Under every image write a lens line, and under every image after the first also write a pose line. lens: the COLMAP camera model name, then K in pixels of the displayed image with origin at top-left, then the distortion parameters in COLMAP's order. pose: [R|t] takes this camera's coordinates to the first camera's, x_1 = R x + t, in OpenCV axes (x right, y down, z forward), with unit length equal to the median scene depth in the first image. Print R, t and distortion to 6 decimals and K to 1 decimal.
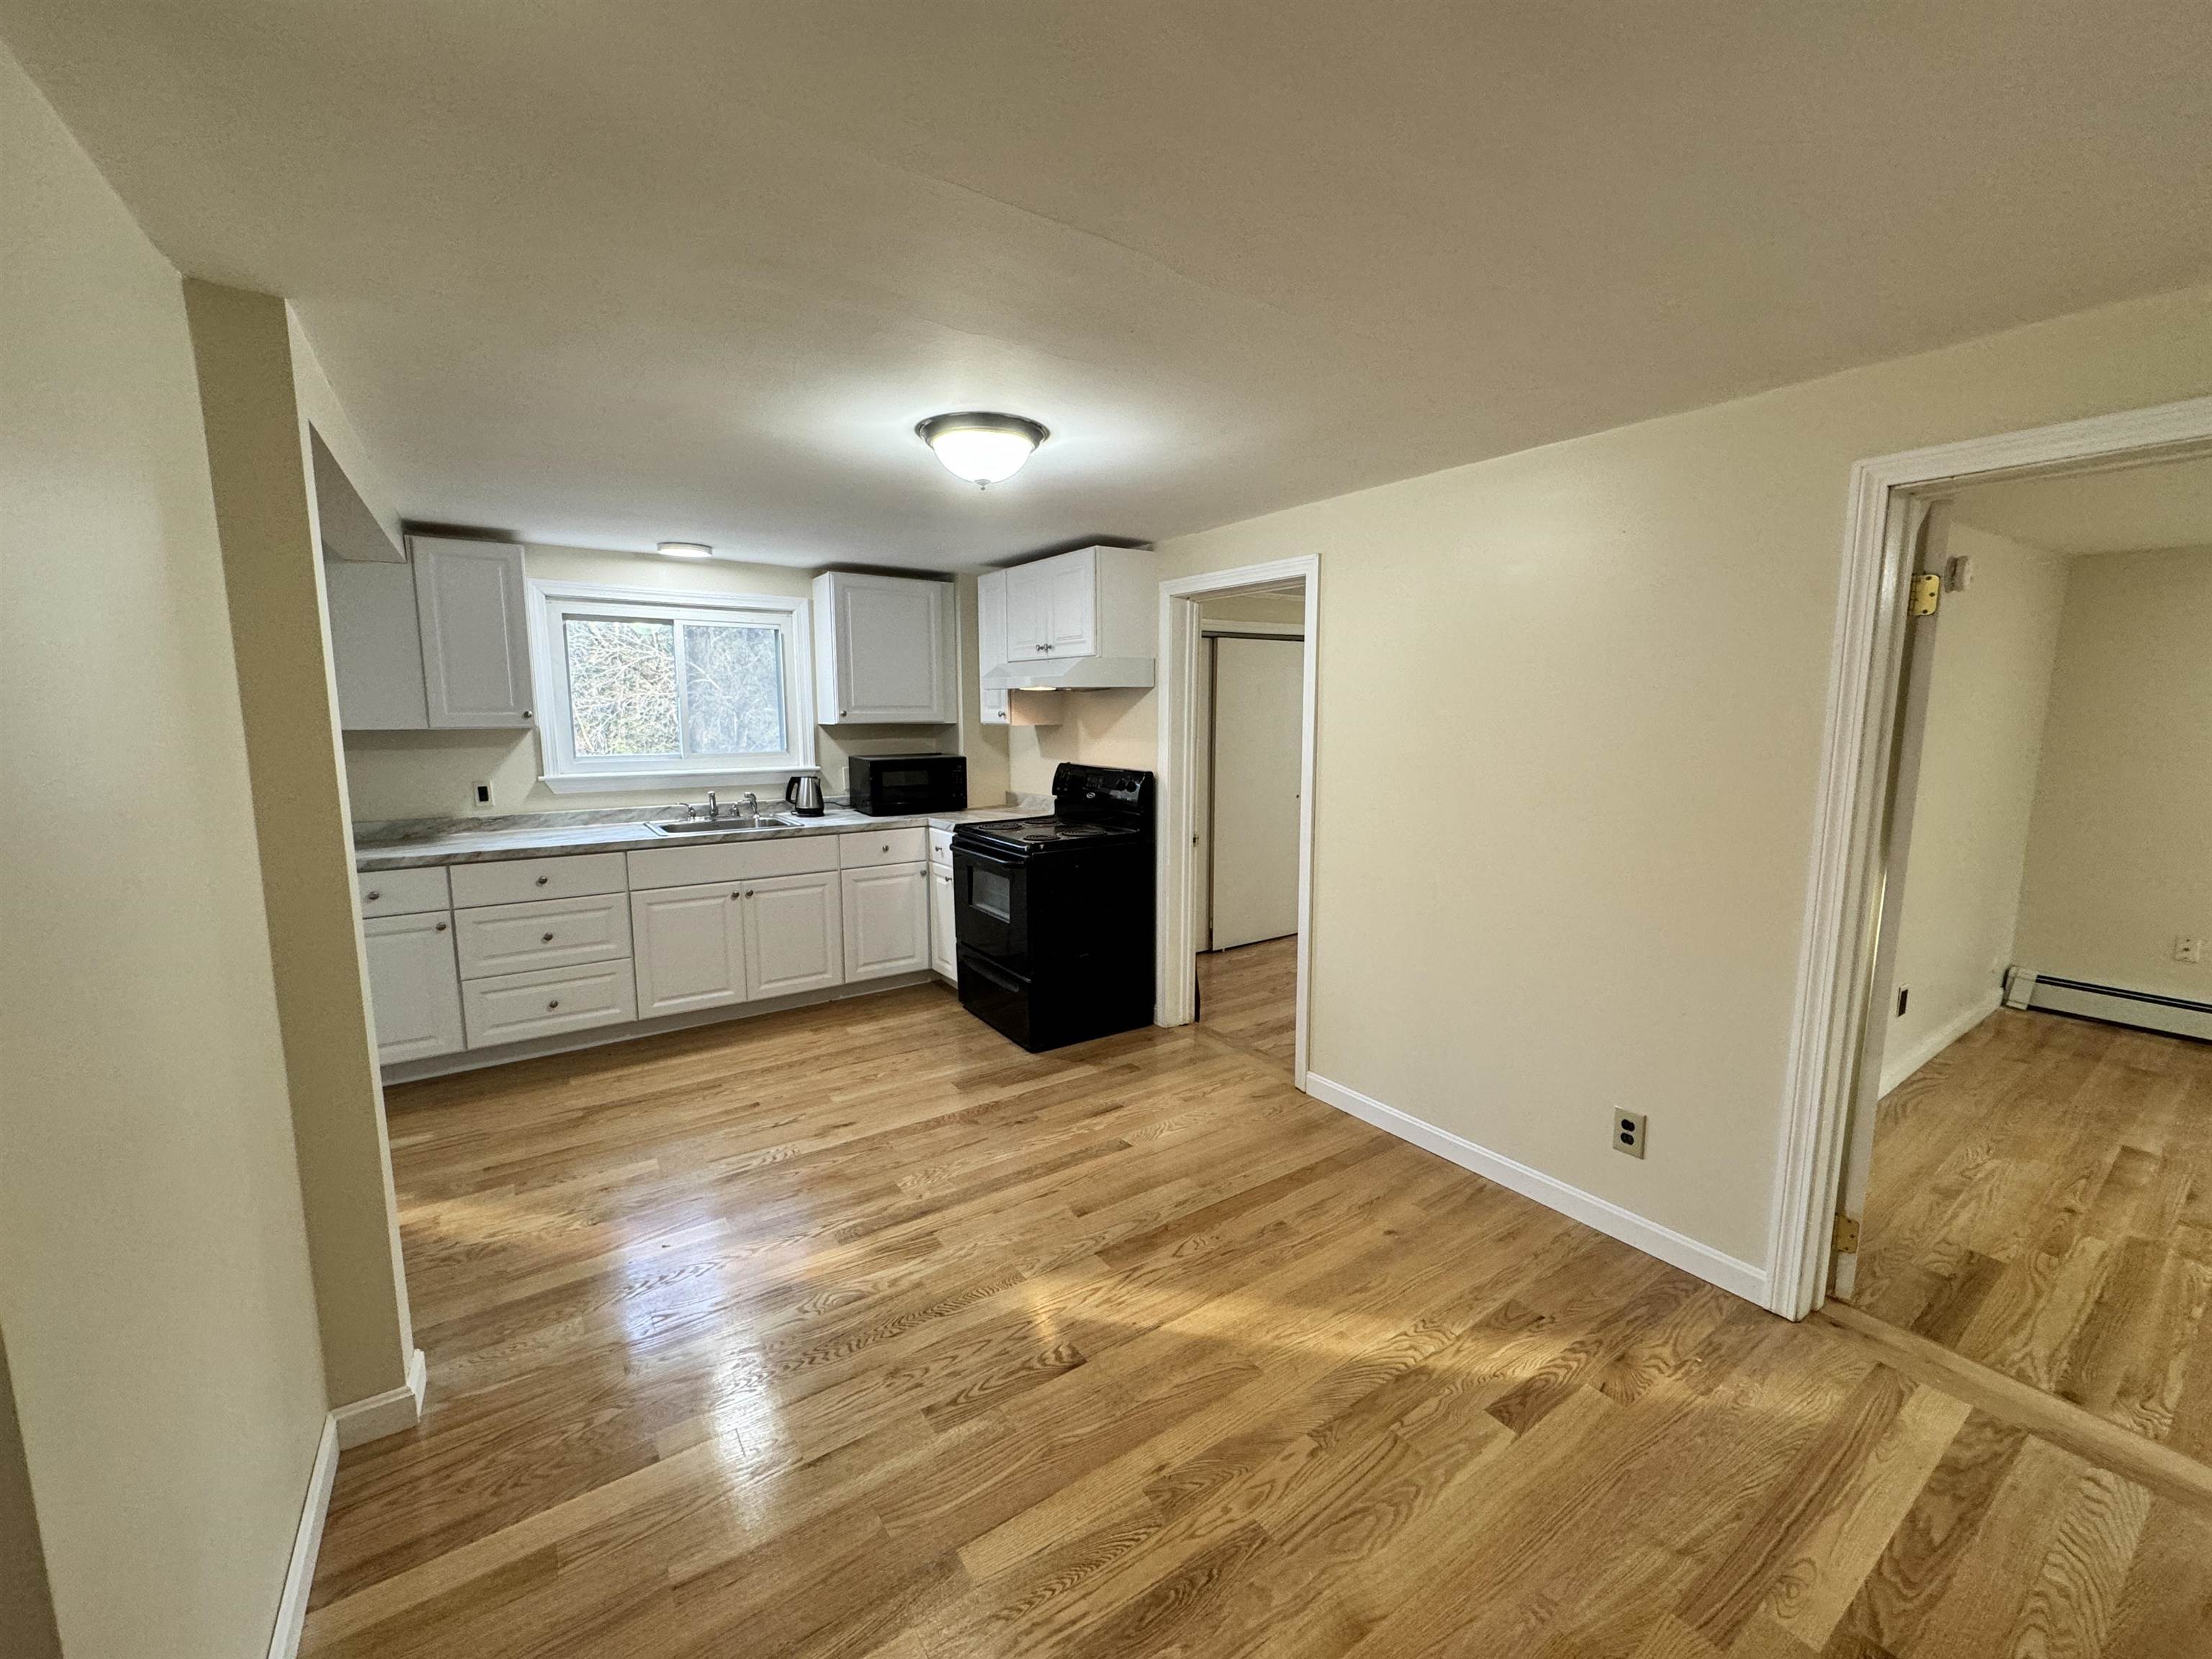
lens RADIAL K [[879.9, 0, 1106.0], [0, 879.9, 829.5], [0, 0, 1]] dist [0.000607, 0.000119]
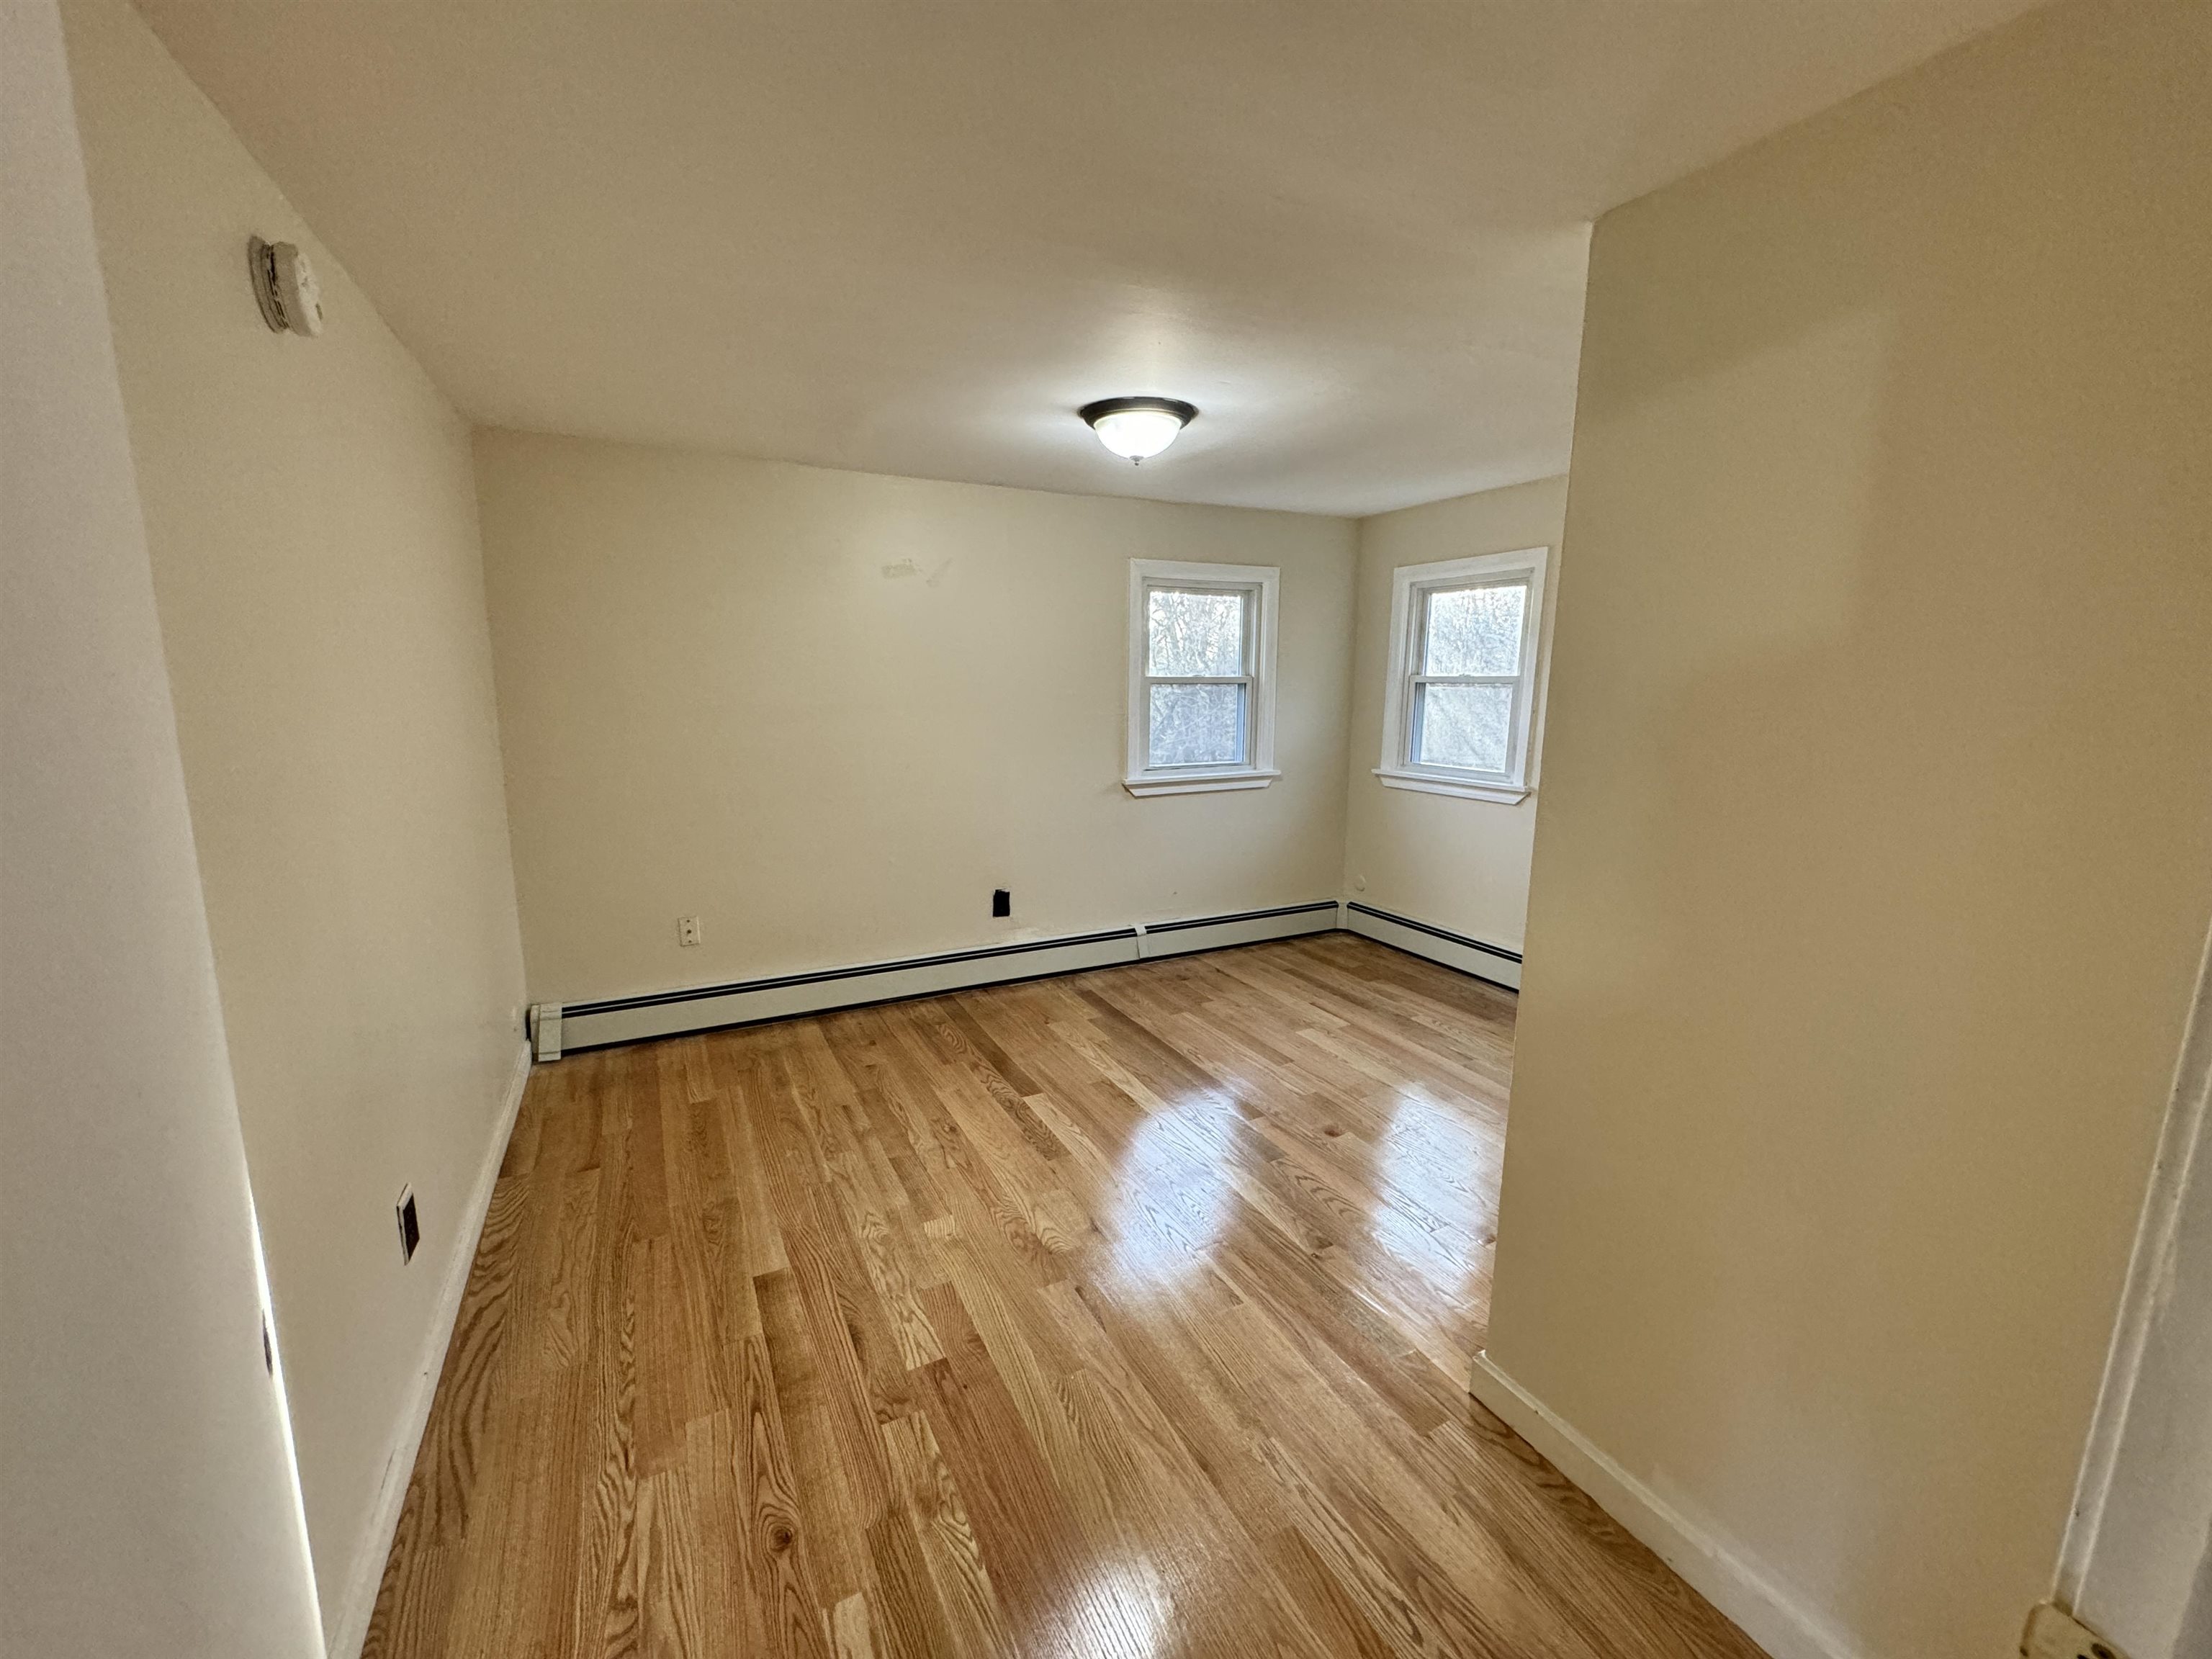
lens RADIAL K [[879.9, 0, 1106.0], [0, 879.9, 829.5], [0, 0, 1]] dist [0.000607, 0.000119]
pose [[0.122933, -0.167715, 0.978141, 0.470829], [0.121475, 0.980748, 0.152895, -0.042405], [-0.984952, 0.100023, 0.140939, 0.487107]]
